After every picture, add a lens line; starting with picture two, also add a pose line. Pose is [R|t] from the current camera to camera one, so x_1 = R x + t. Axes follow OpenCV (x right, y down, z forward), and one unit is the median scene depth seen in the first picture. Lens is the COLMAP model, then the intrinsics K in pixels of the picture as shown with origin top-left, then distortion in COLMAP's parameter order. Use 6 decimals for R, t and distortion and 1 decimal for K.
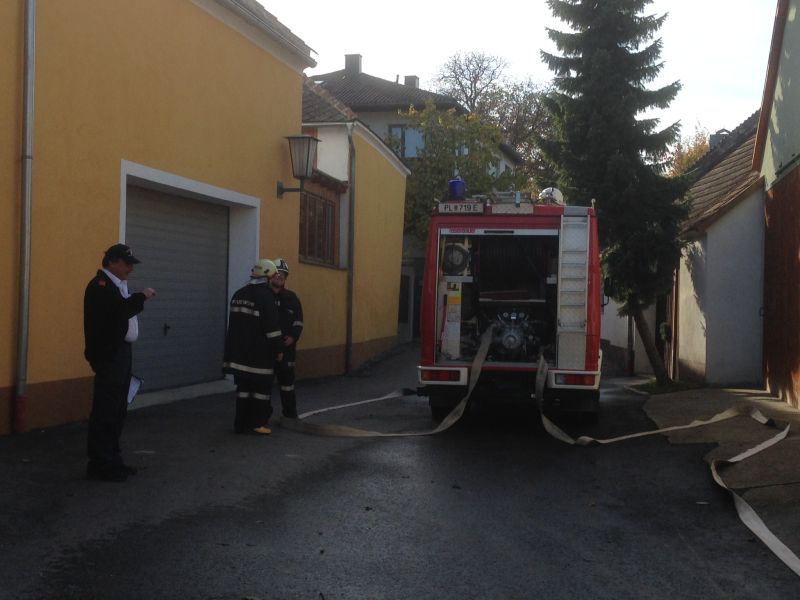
lens RADIAL K [[1071.2, 0, 403.6], [0, 1071.2, 296.8], [0, 0, 1]] dist [0.013485, 0.000000]
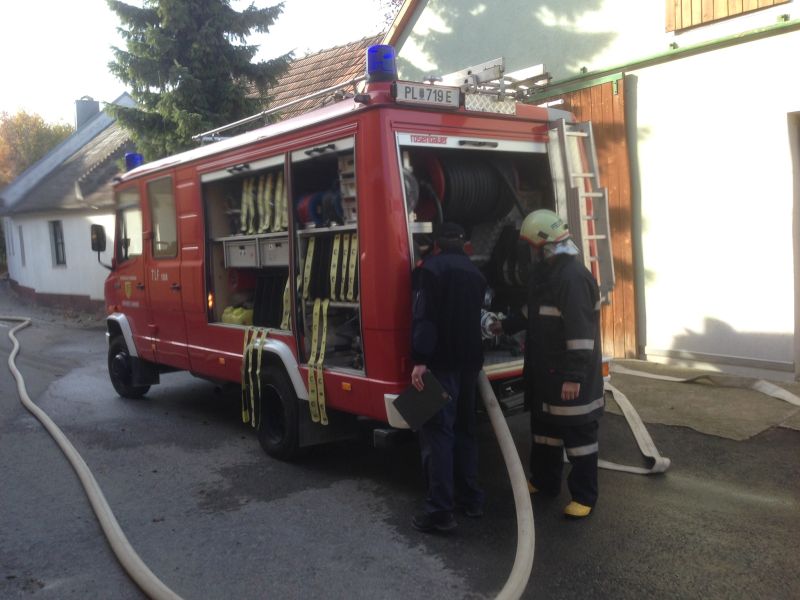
lens RADIAL K [[718.3, 0, 404.1], [0, 718.3, 300.2], [0, 0, 1]] dist [0.090063, -0.151669]
pose [[0.659675, -0.105927, 0.744048, -0.233130], [0.045260, 0.993820, 0.101359, -0.017059], [-0.750187, -0.033188, 0.660393, 0.746923]]
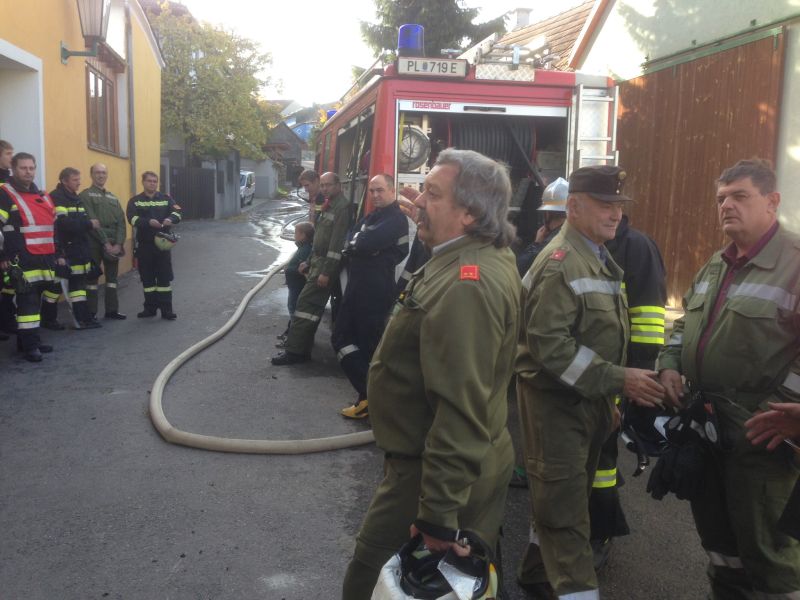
lens RADIAL K [[718.3, 0, 394.2], [0, 718.3, 298.7], [0, 0, 1]] dist [0.090063, -0.151669]
pose [[0.932278, -0.047372, 0.358628, -0.128548], [-0.010620, 0.987377, 0.158031, -0.013615], [-0.361587, -0.151138, 0.920007, 0.571005]]
